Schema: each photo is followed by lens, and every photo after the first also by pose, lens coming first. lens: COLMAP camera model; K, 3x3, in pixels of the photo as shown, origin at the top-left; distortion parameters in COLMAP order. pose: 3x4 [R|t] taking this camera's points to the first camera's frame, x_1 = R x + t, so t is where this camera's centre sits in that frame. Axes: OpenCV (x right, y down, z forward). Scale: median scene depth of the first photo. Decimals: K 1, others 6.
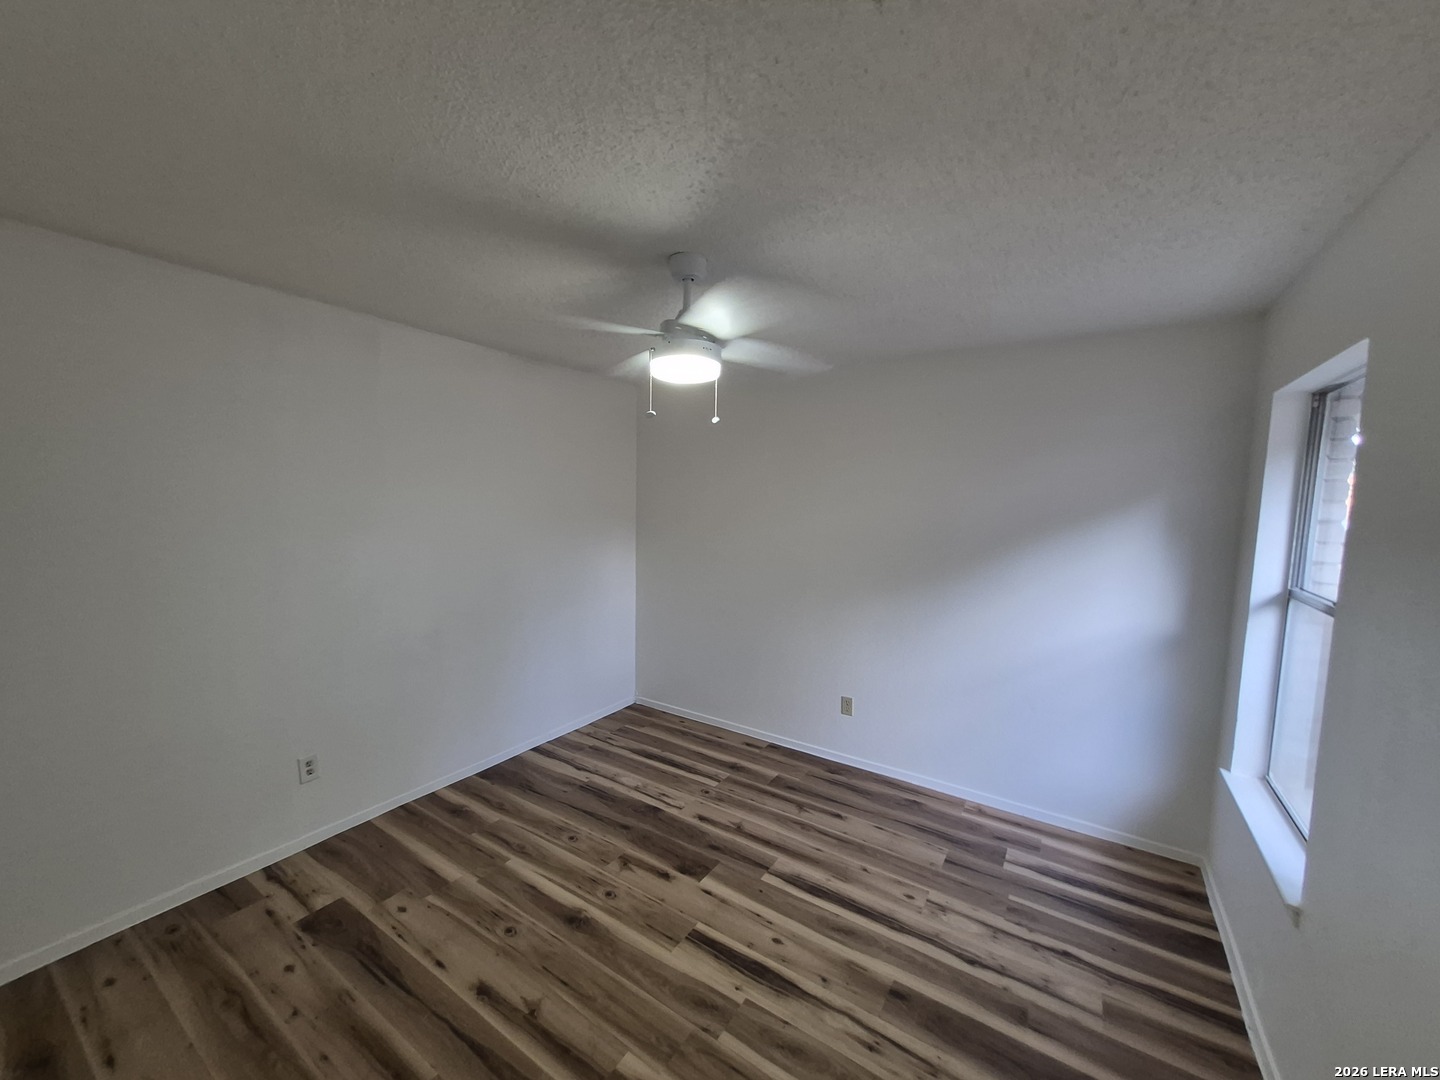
lens RADIAL K [[567.7, 0, 715.1], [0, 567.7, 546.5], [0, 0, 1]] dist [0.008833, -0.000116]
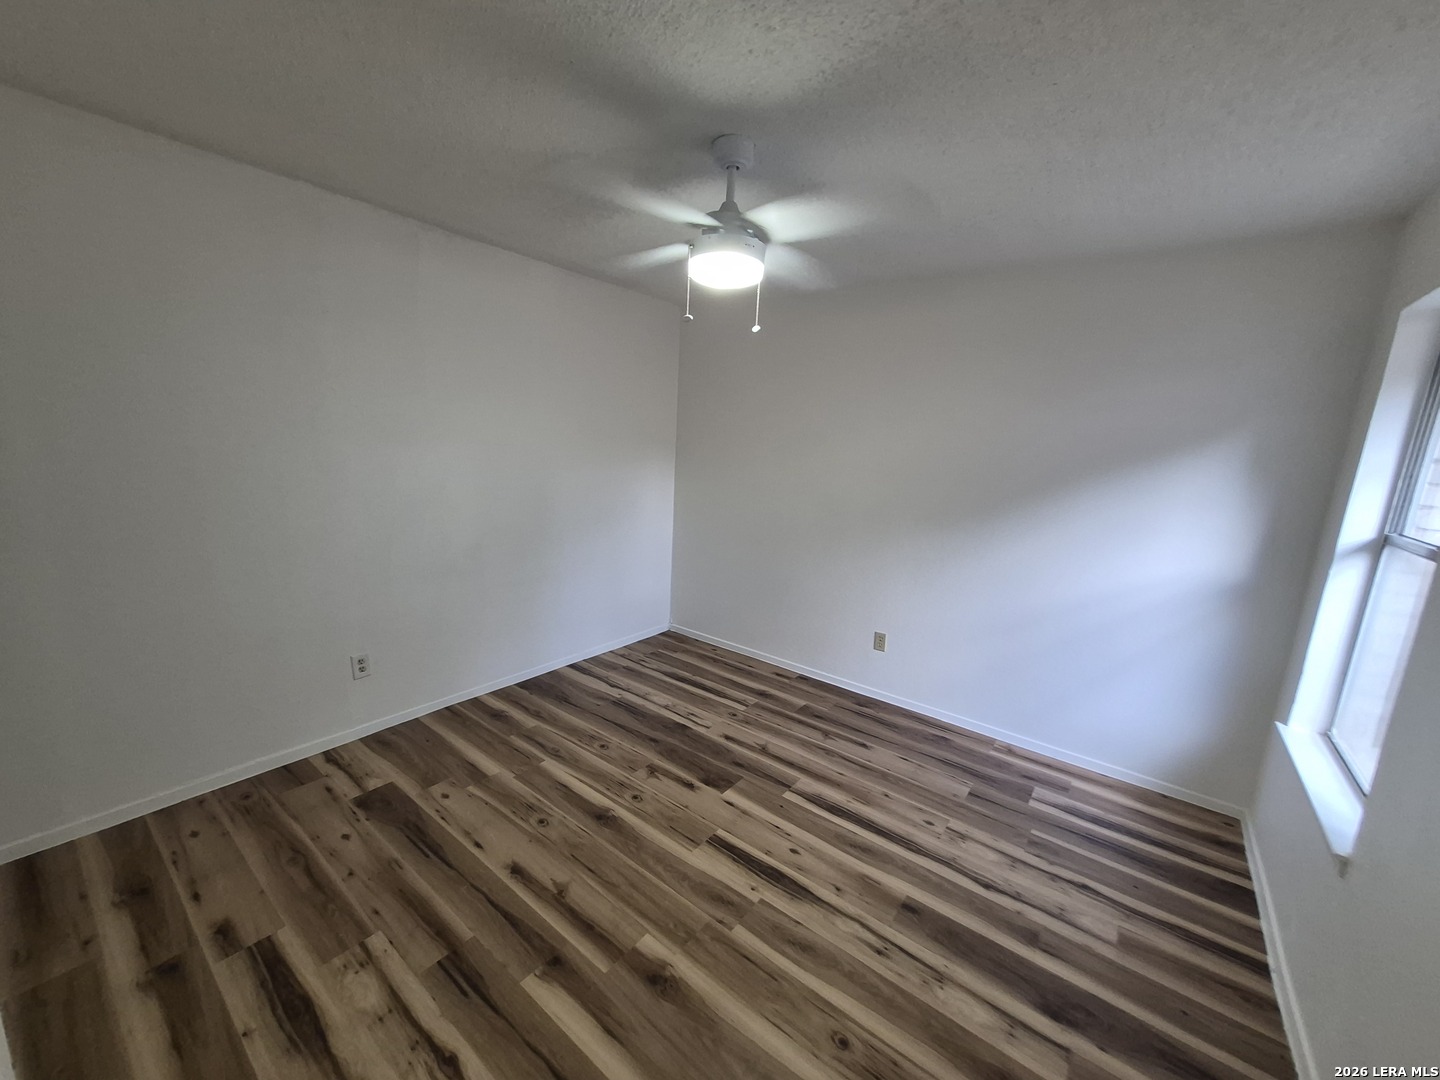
lens RADIAL K [[567.7, 0, 713.6], [0, 567.7, 546.0], [0, 0, 1]] dist [0.008833, -0.000116]
pose [[0.996415, 0.042400, -0.073213, 0.013553], [-0.034964, 0.994371, 0.100021, 0.040147], [0.077042, -0.097103, 0.992288, 0.018134]]
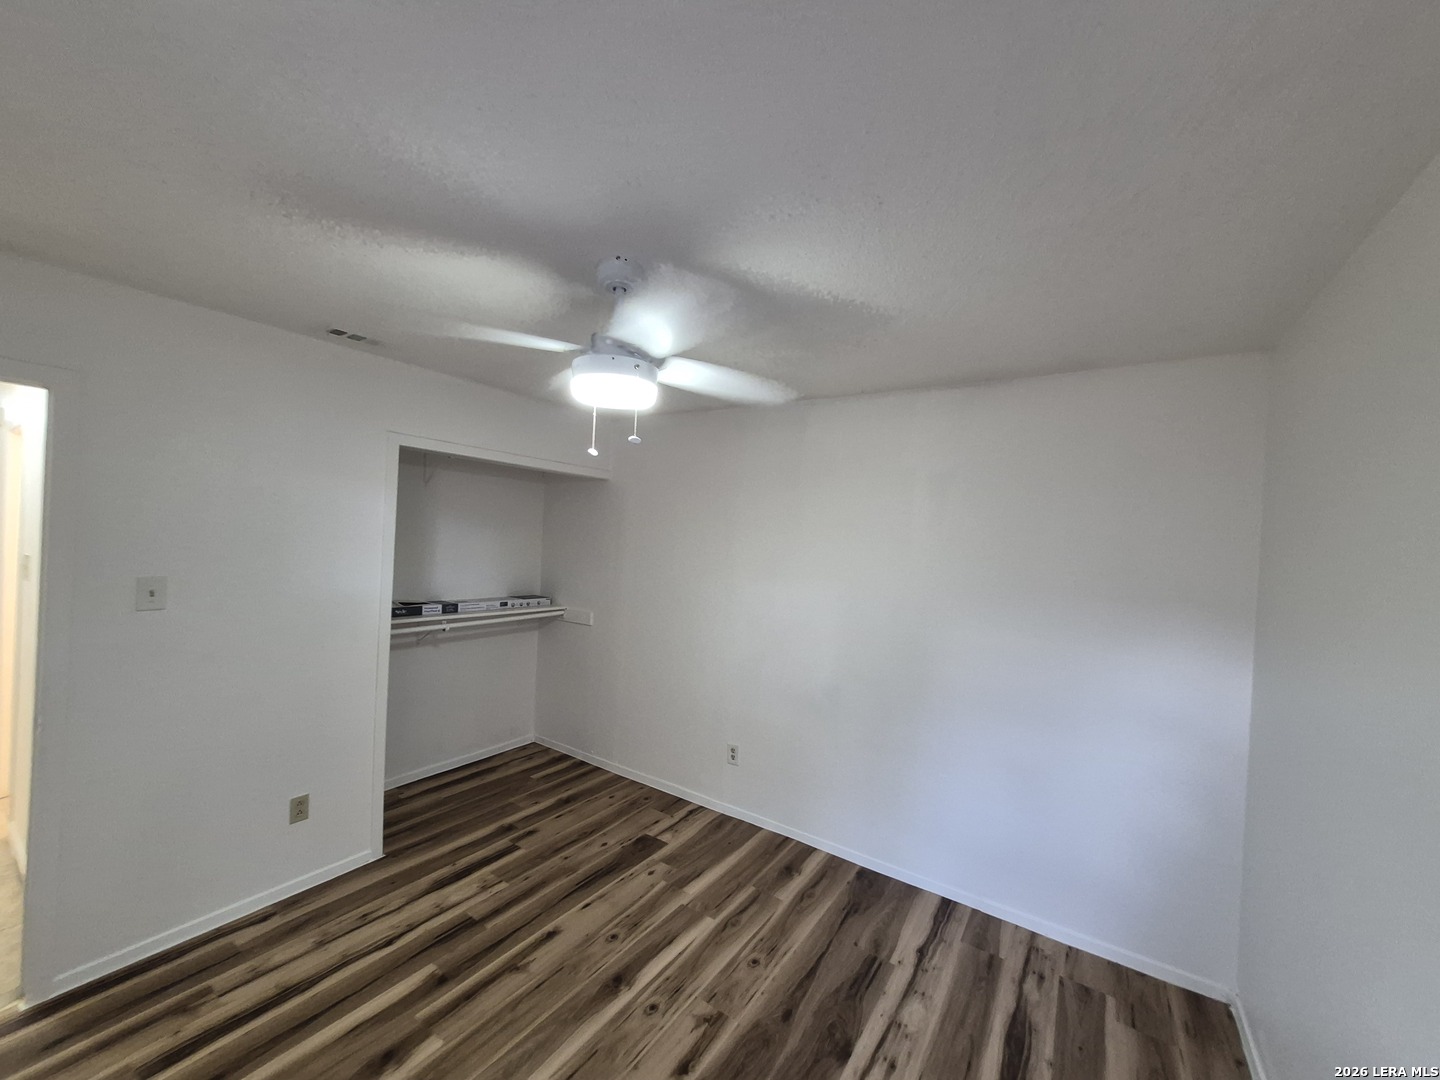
lens RADIAL K [[567.7, 0, 709.6], [0, 567.7, 545.5], [0, 0, 1]] dist [0.008833, -0.000116]
pose [[-0.023154, -0.011591, -0.999665, 0.669133], [-0.138878, 0.990275, -0.008266, -0.077828], [0.990039, 0.138640, -0.024538, 1.005375]]
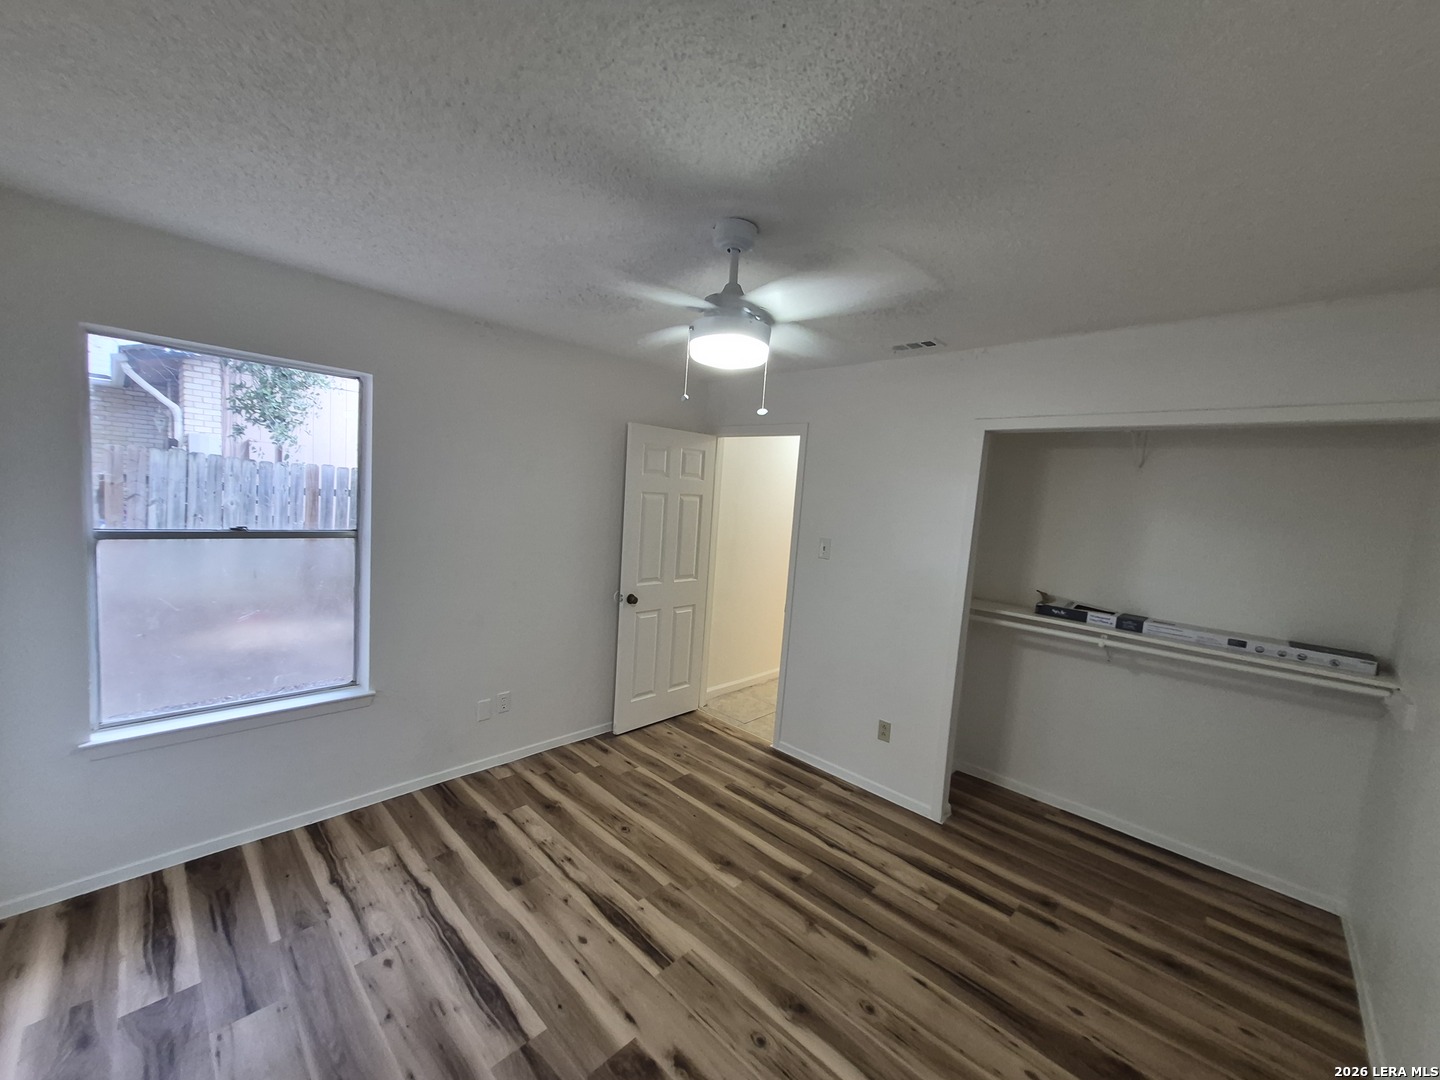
lens RADIAL K [[567.7, 0, 708.1], [0, 567.7, 542.8], [0, 0, 1]] dist [0.008833, -0.000116]
pose [[-0.976655, -0.108551, 0.185368, -0.186098], [-0.074761, 0.980744, 0.180422, -0.146027], [-0.201384, 0.162351, -0.965964, 1.613213]]
